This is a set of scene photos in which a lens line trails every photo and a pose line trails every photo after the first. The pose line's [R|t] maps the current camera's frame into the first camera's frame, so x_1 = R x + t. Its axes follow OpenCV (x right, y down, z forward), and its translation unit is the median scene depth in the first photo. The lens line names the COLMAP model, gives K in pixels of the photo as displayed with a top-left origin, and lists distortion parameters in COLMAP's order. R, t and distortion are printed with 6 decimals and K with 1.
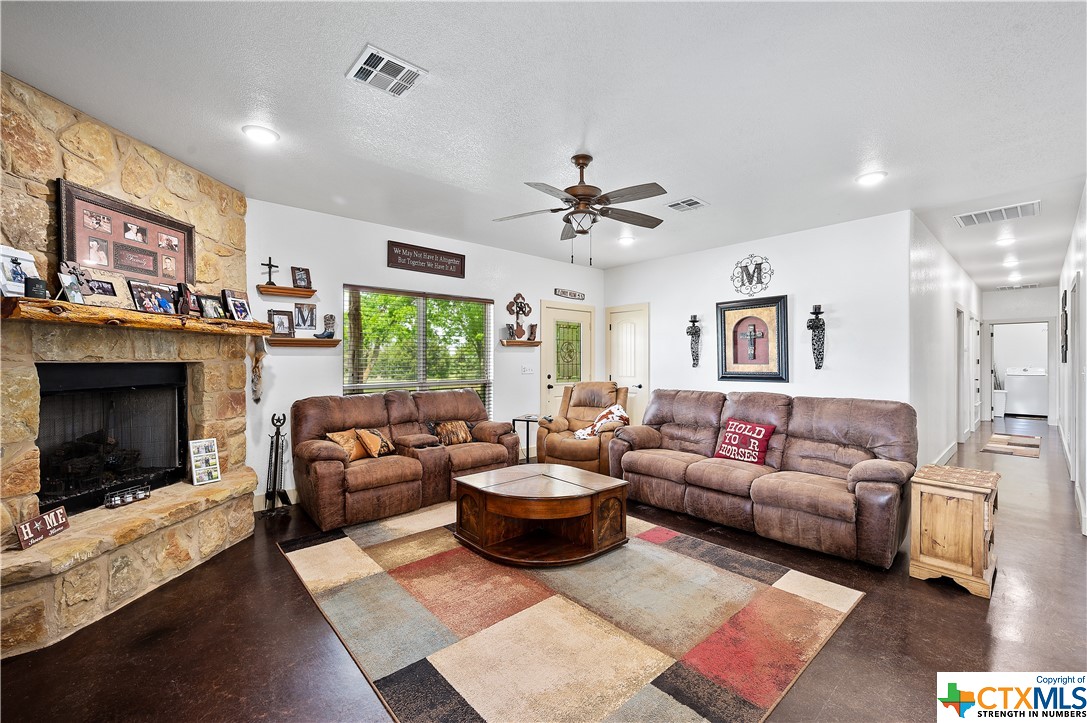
lens RADIAL K [[433.9, 0, 544.7], [0, 433.9, 362.2], [0, 0, 1]] dist [0.000840, -0.002096]
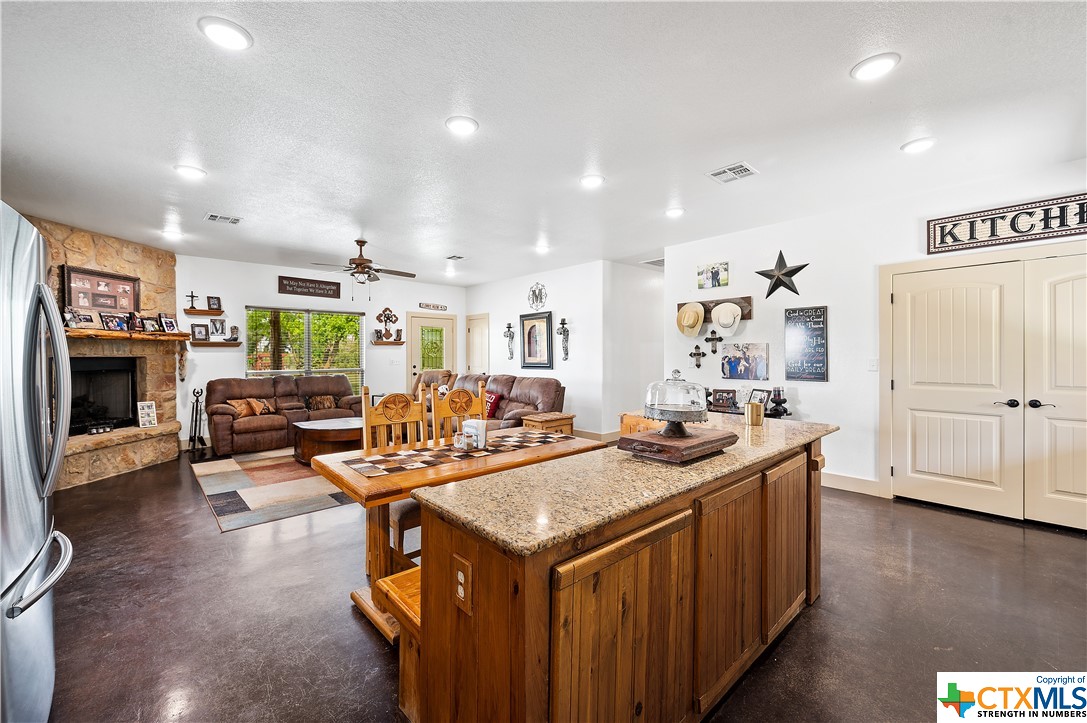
lens RADIAL K [[433.9, 0, 546.1], [0, 433.9, 357.0], [0, 0, 1]] dist [0.000840, -0.002096]
pose [[0.999744, -0.002201, 0.022498, 0.655134], [0.002170, 0.999997, 0.001389, 0.002033], [-0.022501, -0.001340, 0.999746, -0.648826]]
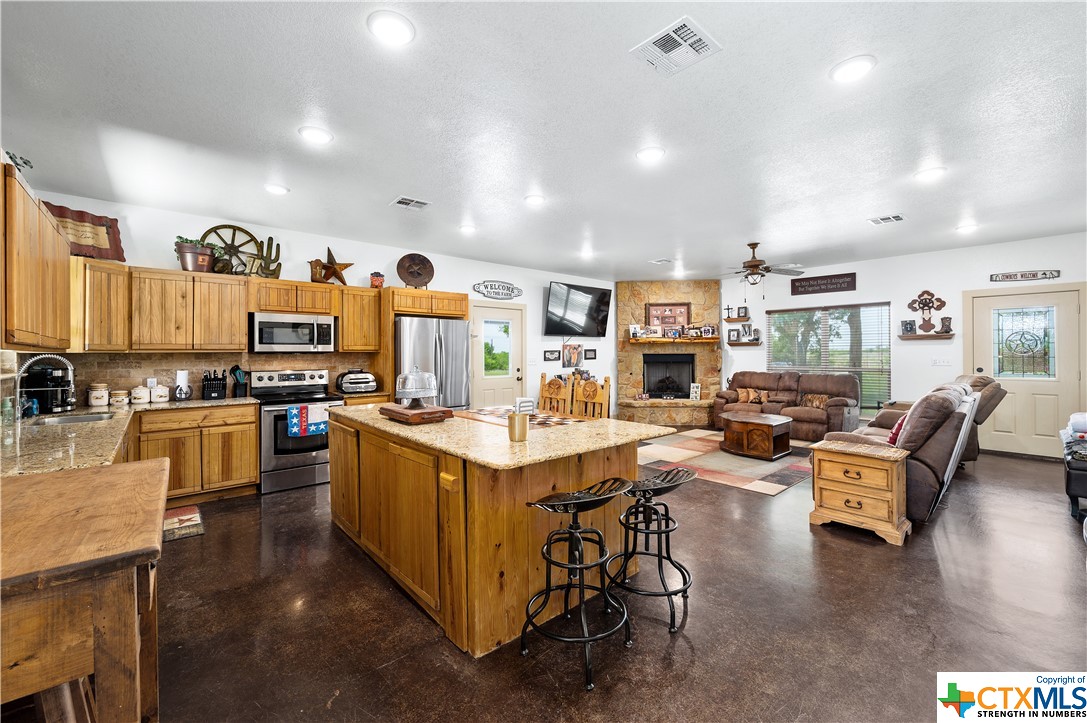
lens RADIAL K [[433.9, 0, 538.2], [0, 433.9, 351.8], [0, 0, 1]] dist [0.000840, -0.002096]
pose [[-0.011259, -0.001632, -0.999935, 1.577561], [-0.002317, 0.999996, -0.001606, -0.003854], [0.999934, 0.002299, -0.011262, 0.080955]]
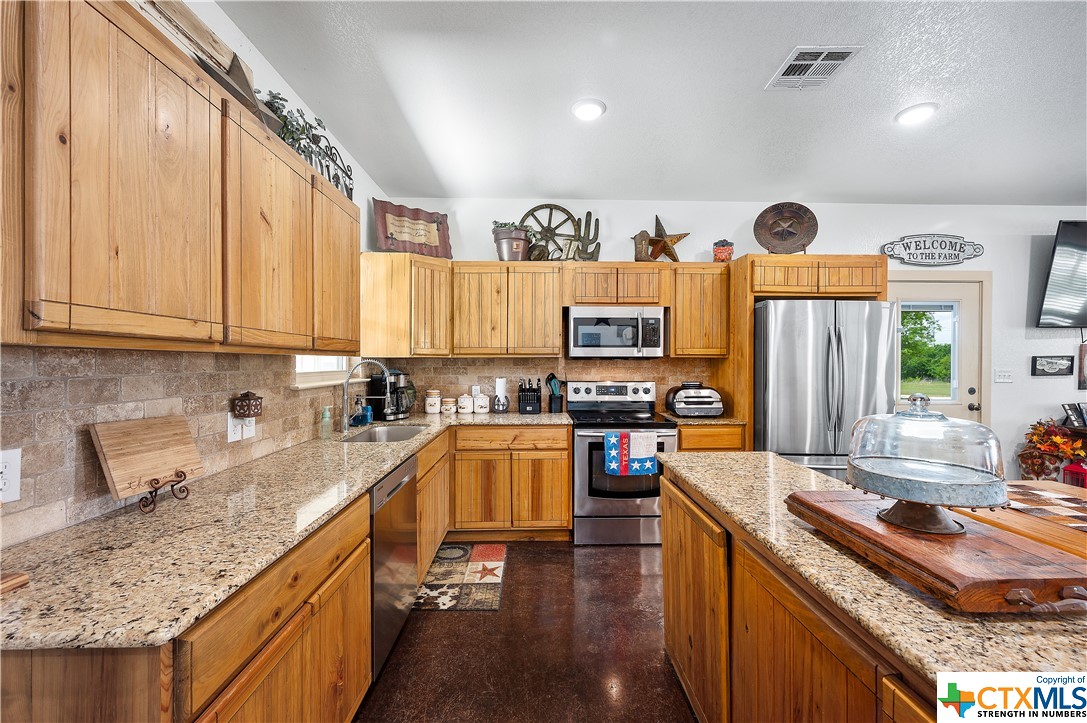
lens RADIAL K [[433.9, 0, 548.3], [0, 433.9, 362.4], [0, 0, 1]] dist [0.000840, -0.002096]
pose [[-0.637877, 0.003902, -0.770128, 1.148727], [-0.005733, 0.999935, 0.009815, -0.000970], [0.770117, 0.010676, -0.637813, -0.147585]]
